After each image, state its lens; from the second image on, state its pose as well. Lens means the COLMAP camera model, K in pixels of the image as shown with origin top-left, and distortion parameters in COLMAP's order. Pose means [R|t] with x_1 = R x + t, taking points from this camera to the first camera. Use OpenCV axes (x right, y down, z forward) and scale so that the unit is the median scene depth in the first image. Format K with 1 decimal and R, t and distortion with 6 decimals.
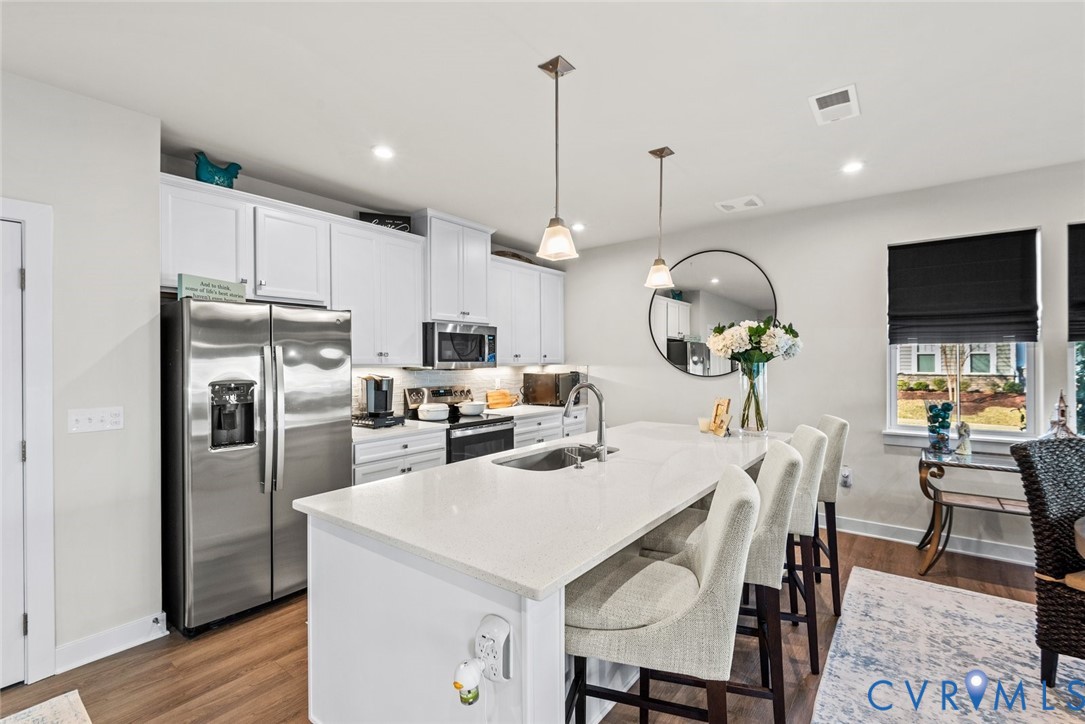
lens RADIAL K [[486.0, 0, 562.6], [0, 486.0, 351.9], [0, 0, 1]] dist [-0.016643, -0.000101]
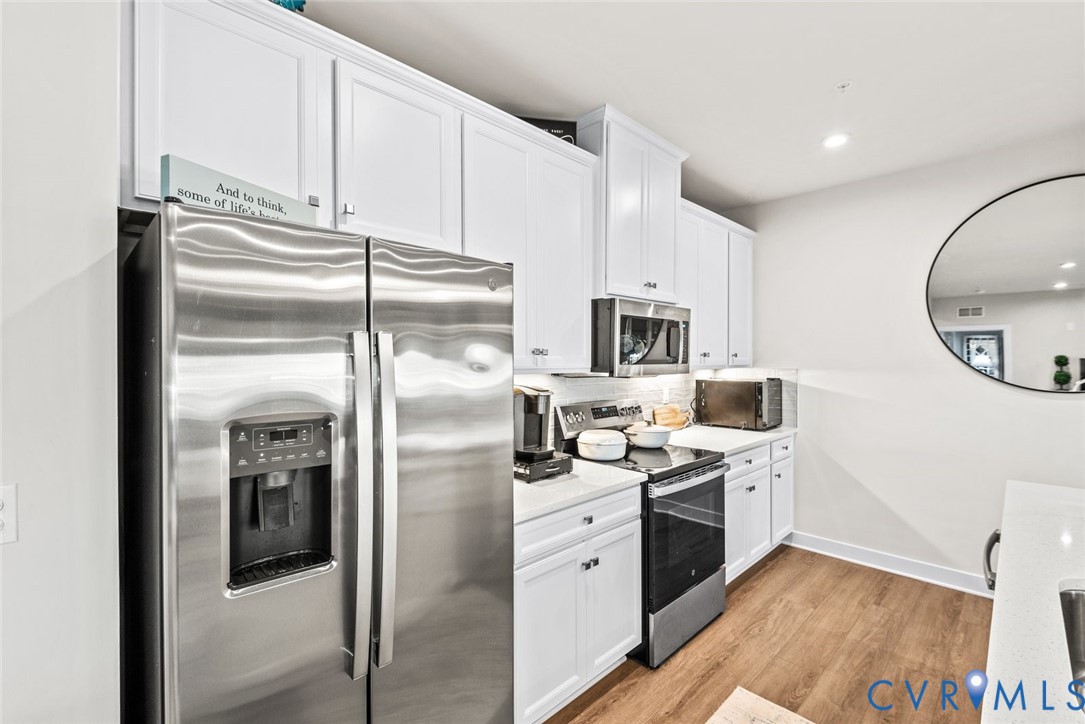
lens RADIAL K [[479.0, 0, 541.8], [0, 479.0, 353.0], [0, 0, 1]] dist [0.000327, -0.000065]
pose [[0.986390, 0.004741, -0.164354, -0.266058], [-0.003568, 0.999966, 0.007429, 0.002245], [0.164383, -0.006741, 0.986374, 0.421554]]
